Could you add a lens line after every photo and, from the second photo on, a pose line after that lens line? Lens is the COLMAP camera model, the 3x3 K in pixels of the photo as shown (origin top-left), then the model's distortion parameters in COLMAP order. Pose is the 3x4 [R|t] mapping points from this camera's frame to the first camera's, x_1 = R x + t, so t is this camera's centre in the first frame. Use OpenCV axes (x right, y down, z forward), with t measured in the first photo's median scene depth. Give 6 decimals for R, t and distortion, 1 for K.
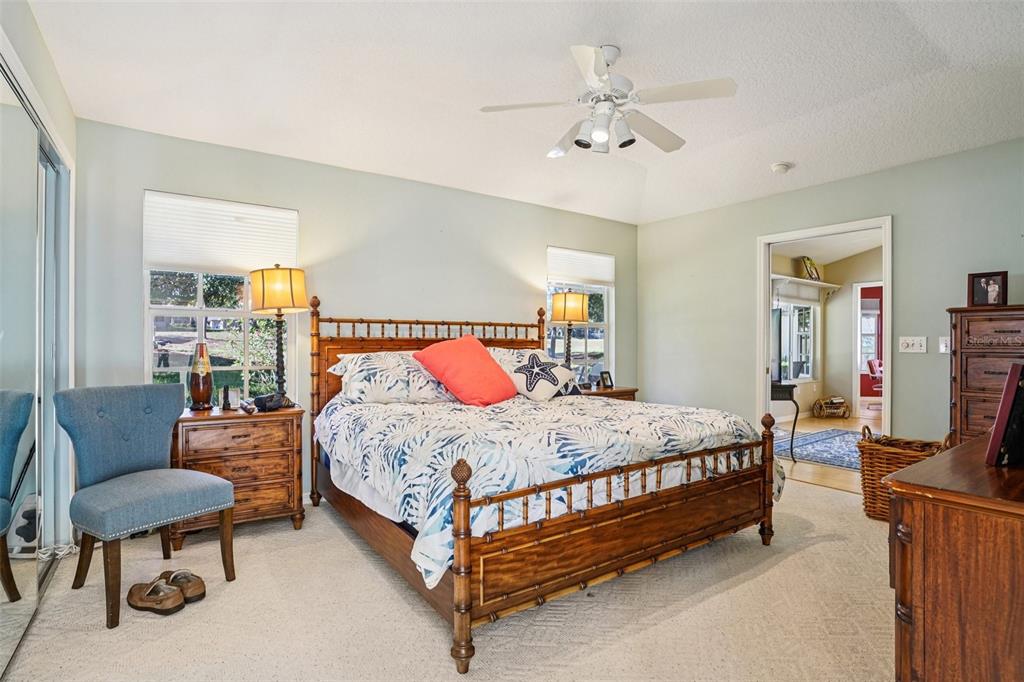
lens RADIAL K [[504.2, 0, 530.6], [0, 504.2, 345.6], [0, 0, 1]] dist [-0.037464, 0.005219]
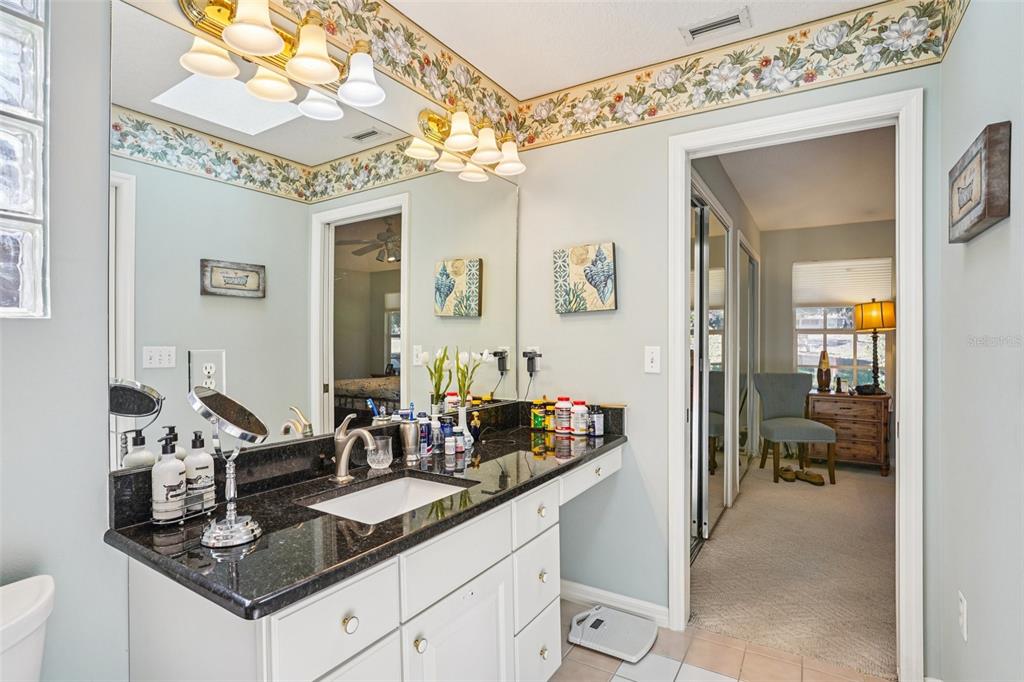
lens RADIAL K [[504.2, 0, 520.1], [0, 504.2, 343.6], [0, 0, 1]] dist [-0.037464, 0.005219]
pose [[0.378955, 0.004298, -0.925405, 0.517104], [0.003335, 0.999976, 0.006010, -0.044750], [0.925409, -0.005364, 0.378932, -0.604847]]
